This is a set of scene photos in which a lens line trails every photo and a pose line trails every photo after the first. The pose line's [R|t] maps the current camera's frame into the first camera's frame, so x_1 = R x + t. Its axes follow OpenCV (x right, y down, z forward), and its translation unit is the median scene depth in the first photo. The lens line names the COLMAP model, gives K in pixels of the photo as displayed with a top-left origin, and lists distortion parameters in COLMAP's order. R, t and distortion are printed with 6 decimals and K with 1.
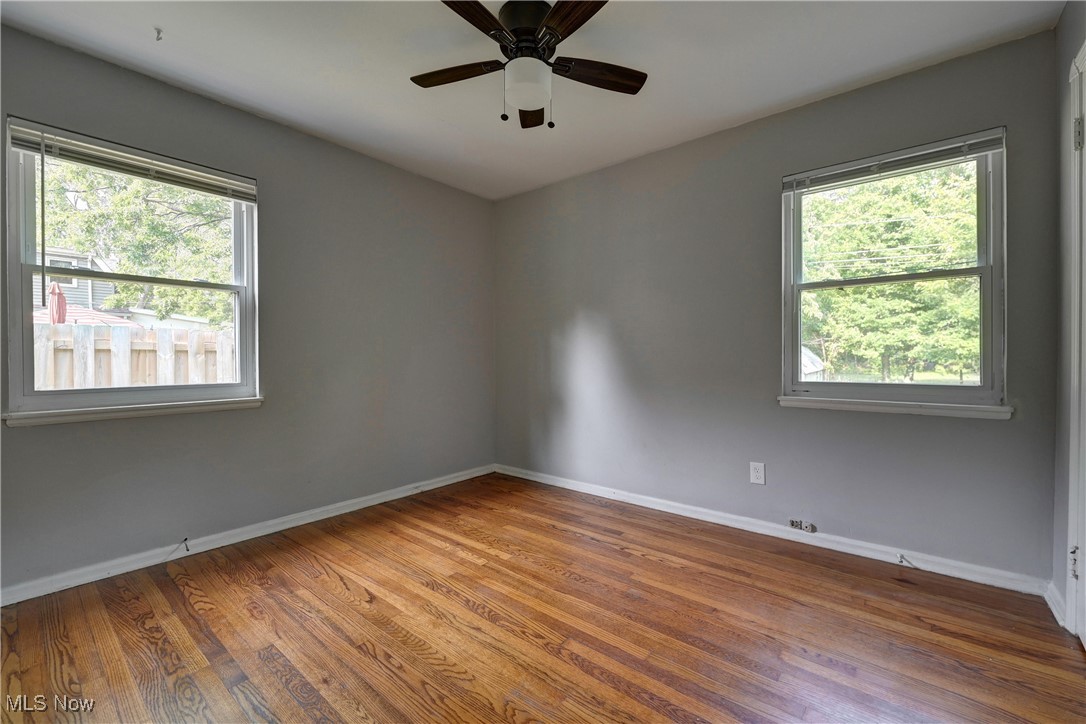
lens RADIAL K [[455.3, 0, 543.0], [0, 455.3, 362.0], [0, 0, 1]] dist [-0.002490, -0.000484]
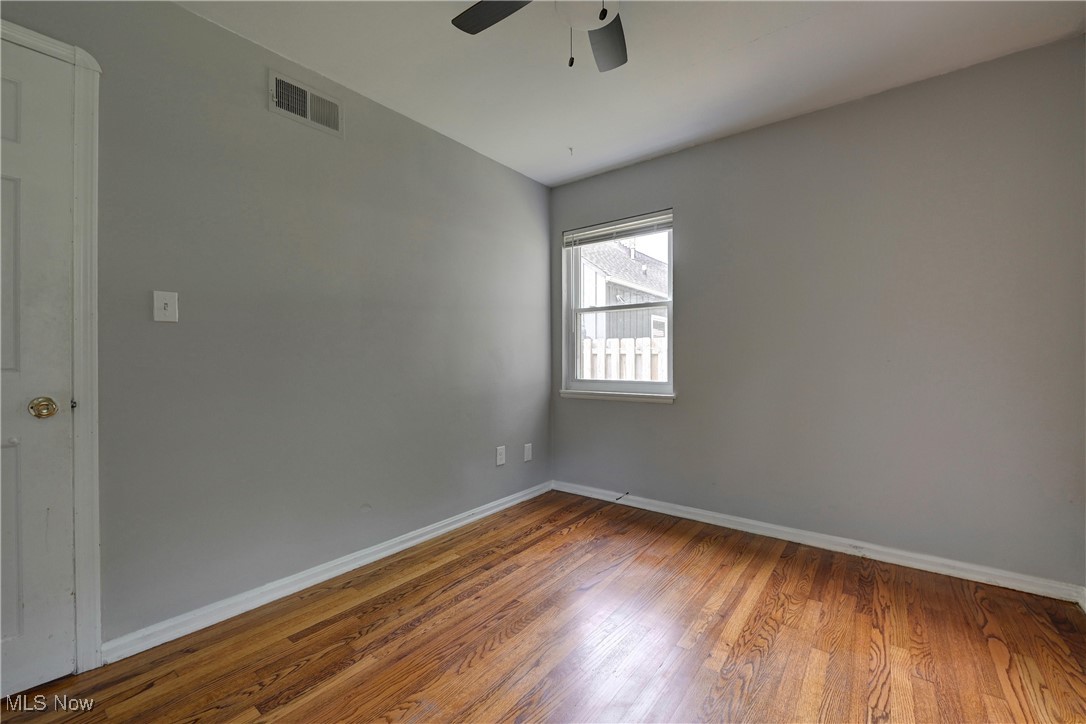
lens RADIAL K [[427.6, 0, 543.0], [0, 427.6, 362.0], [0, 0, 1]] dist [-0.002813, -0.000379]
pose [[0.051893, 0.007220, -0.998627, 0.477268], [-0.009250, 0.999934, 0.006749, -0.012124], [0.998610, 0.008887, 0.051956, 0.658471]]
